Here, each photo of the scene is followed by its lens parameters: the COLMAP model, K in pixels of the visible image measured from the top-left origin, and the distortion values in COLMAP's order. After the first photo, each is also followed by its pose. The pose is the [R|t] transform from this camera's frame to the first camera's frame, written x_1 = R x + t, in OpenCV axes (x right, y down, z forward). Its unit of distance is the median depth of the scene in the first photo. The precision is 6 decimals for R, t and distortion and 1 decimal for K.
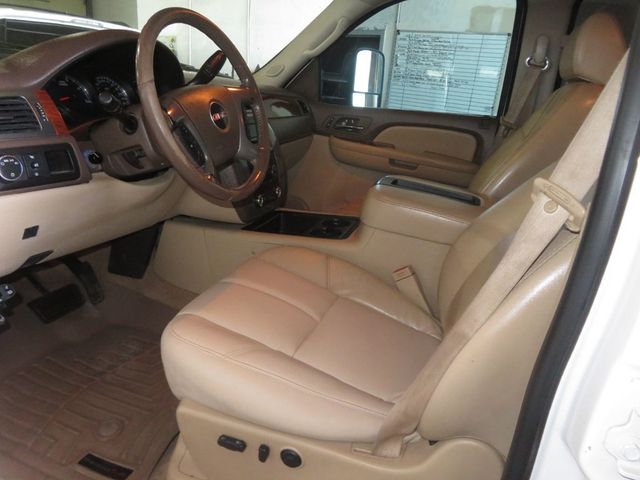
lens RADIAL K [[455.3, 0, 321.3], [0, 455.3, 240.4], [0, 0, 1]] dist [-0.008892, 0.000865]
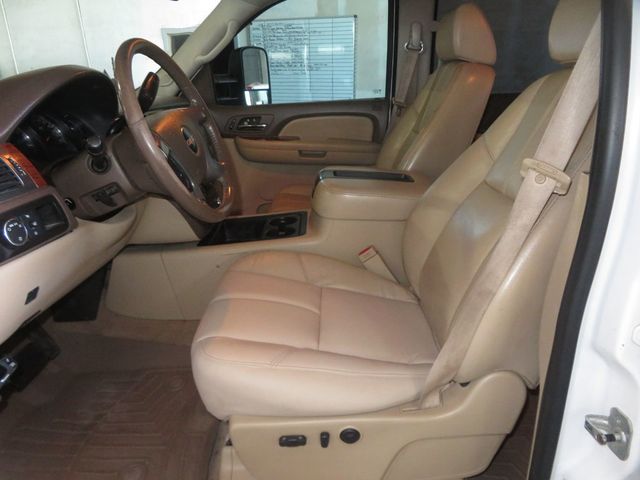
lens RADIAL K [[455.0, 0, 320.6], [0, 455.0, 238.4], [0, 0, 1]] dist [-0.008999, 0.007964]
pose [[0.944424, -0.204202, 0.257614, -0.203042], [0.198236, 0.978918, 0.049213, -0.042014], [-0.262233, 0.004590, 0.964994, -0.040808]]
